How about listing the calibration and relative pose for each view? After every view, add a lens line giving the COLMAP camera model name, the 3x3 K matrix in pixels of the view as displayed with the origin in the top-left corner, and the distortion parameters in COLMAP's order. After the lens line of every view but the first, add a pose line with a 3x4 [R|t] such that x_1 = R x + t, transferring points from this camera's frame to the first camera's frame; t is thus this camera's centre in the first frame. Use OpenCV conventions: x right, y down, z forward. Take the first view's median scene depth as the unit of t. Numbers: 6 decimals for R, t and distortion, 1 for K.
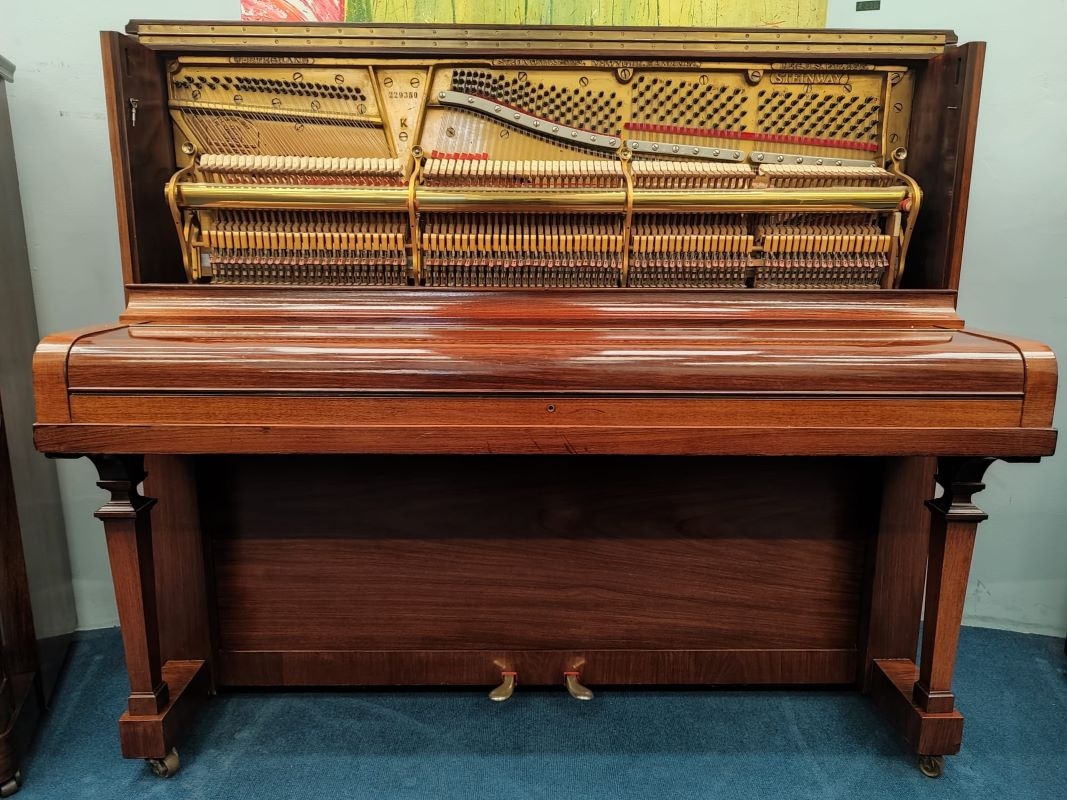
lens RADIAL K [[764.1, 0, 533.5], [0, 764.1, 400.0], [0, 0, 1]] dist [-0.000091, -0.000008]
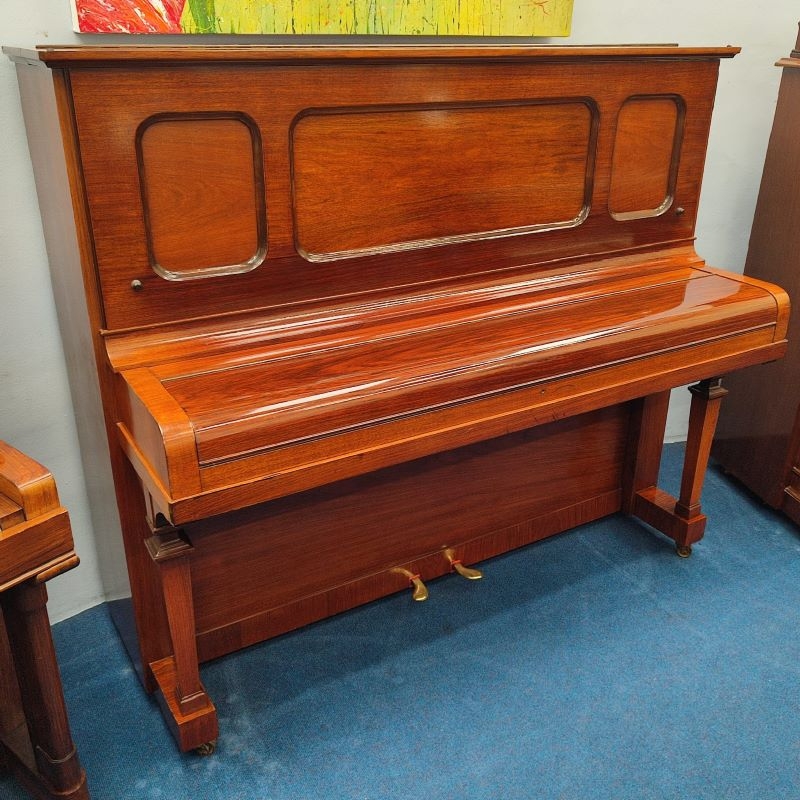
lens RADIAL K [[828.0, 0, 400.0], [0, 828.0, 400.0], [0, 0, 1]] dist [0.022676, -0.037430]
pose [[0.866727, -0.202270, 0.455929, -0.671623], [0.096501, 0.964814, 0.244584, -0.275703], [-0.489358, -0.167990, 0.855750, -0.096828]]
